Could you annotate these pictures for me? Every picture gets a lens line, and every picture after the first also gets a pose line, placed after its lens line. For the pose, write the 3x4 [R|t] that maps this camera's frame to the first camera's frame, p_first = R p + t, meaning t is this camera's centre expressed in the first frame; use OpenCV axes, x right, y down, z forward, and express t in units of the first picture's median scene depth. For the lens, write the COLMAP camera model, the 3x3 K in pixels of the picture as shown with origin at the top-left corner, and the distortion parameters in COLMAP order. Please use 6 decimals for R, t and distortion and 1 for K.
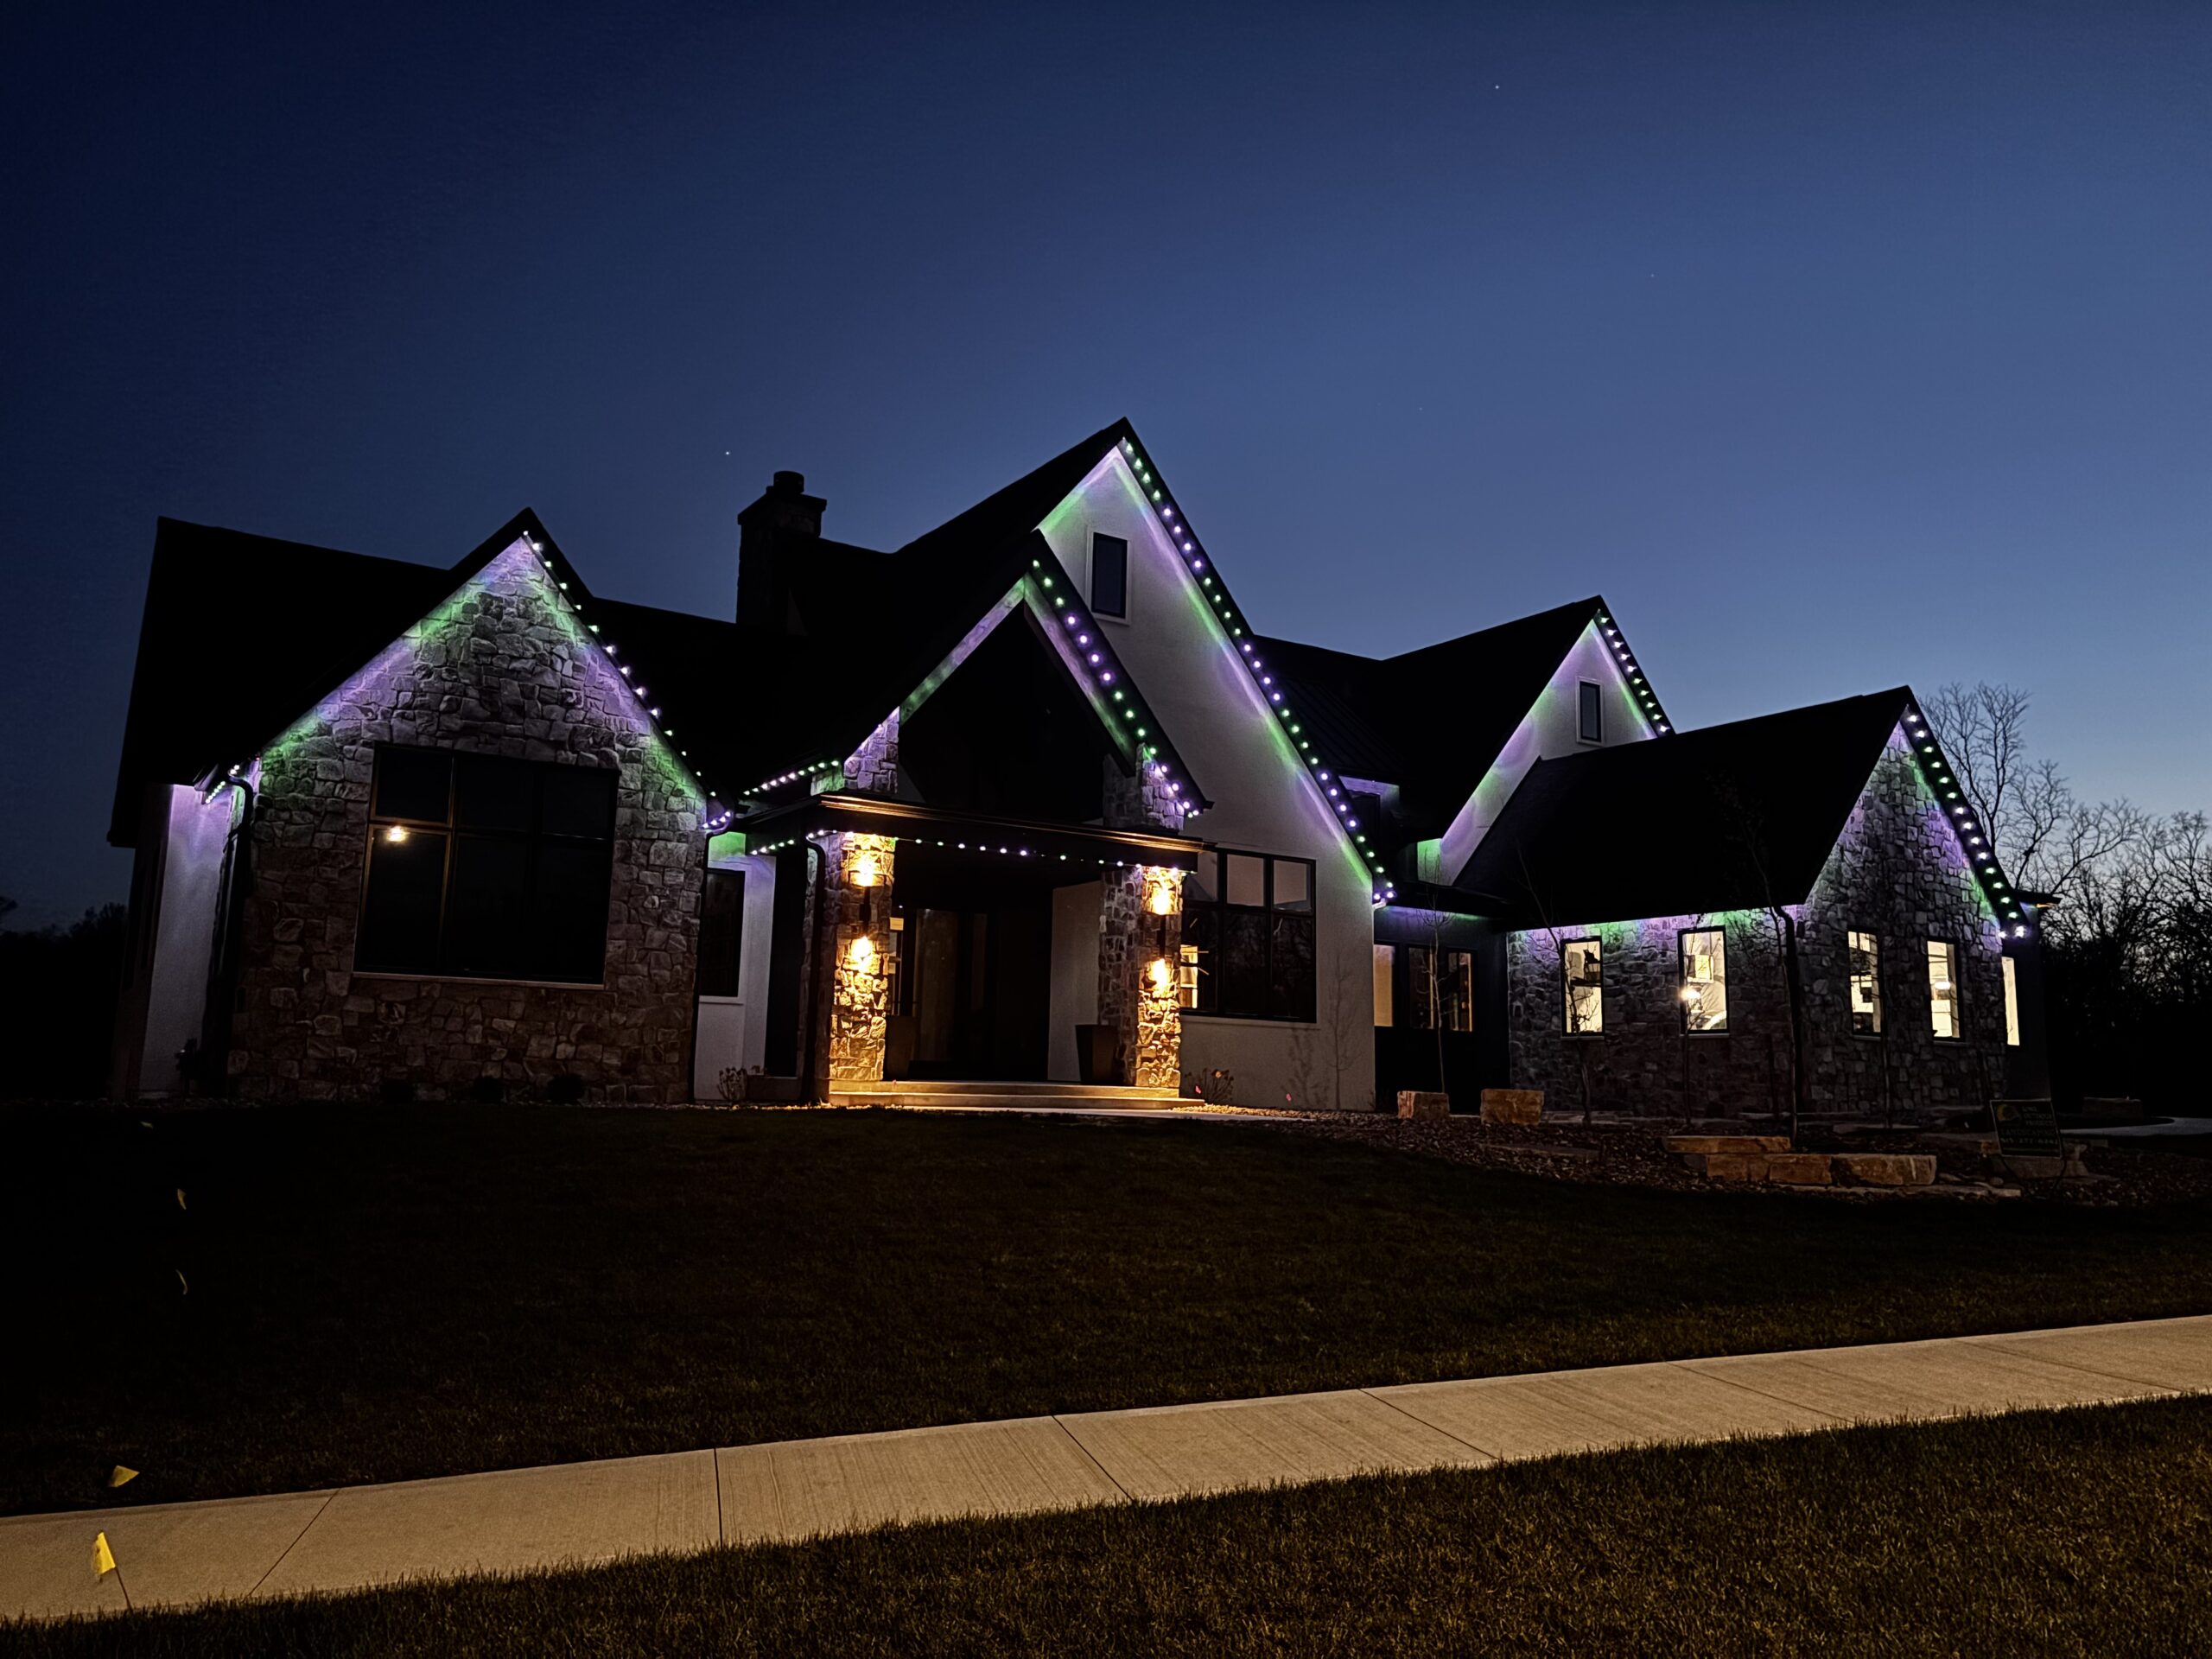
lens RADIAL K [[1645.6, 0, 1108.8], [0, 1645.6, 824.2], [0, 0, 1]] dist [0.076964, -0.006369]
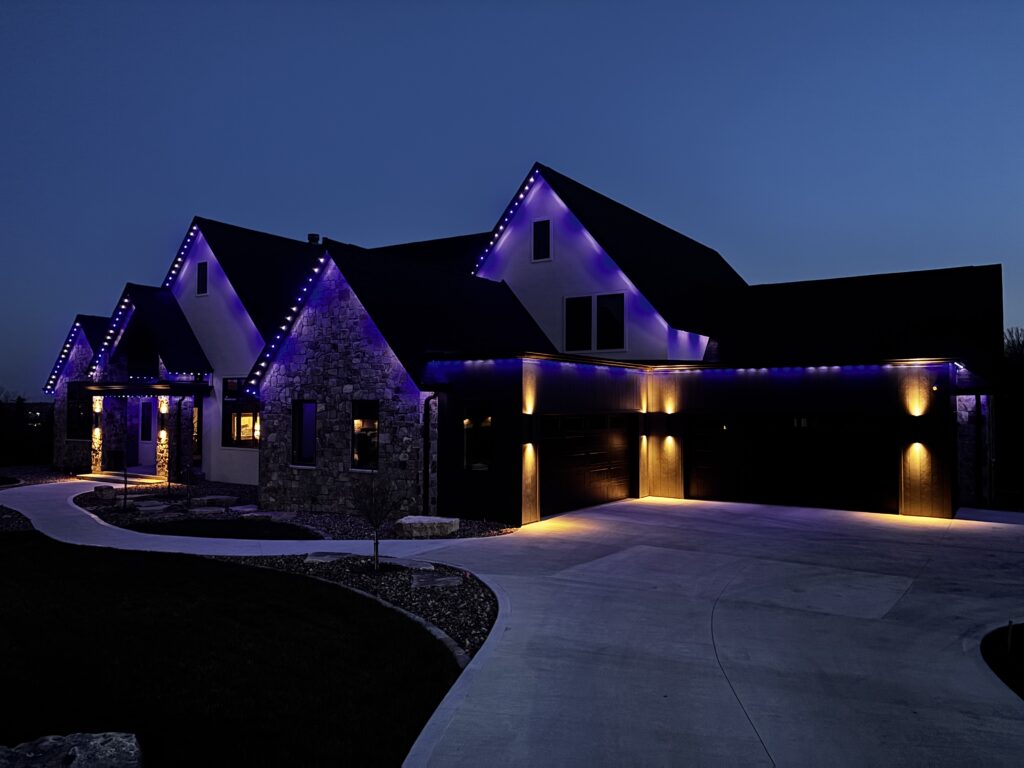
lens RADIAL K [[761.8, 0, 513.3], [0, 761.8, 381.6], [0, 0, 1]] dist [0.076964, -0.006369]
pose [[0.382931, -0.048990, -0.922477, 1.566111], [0.153683, 0.988055, 0.011323, 0.085531], [0.910904, -0.146105, 0.385886, 1.146952]]
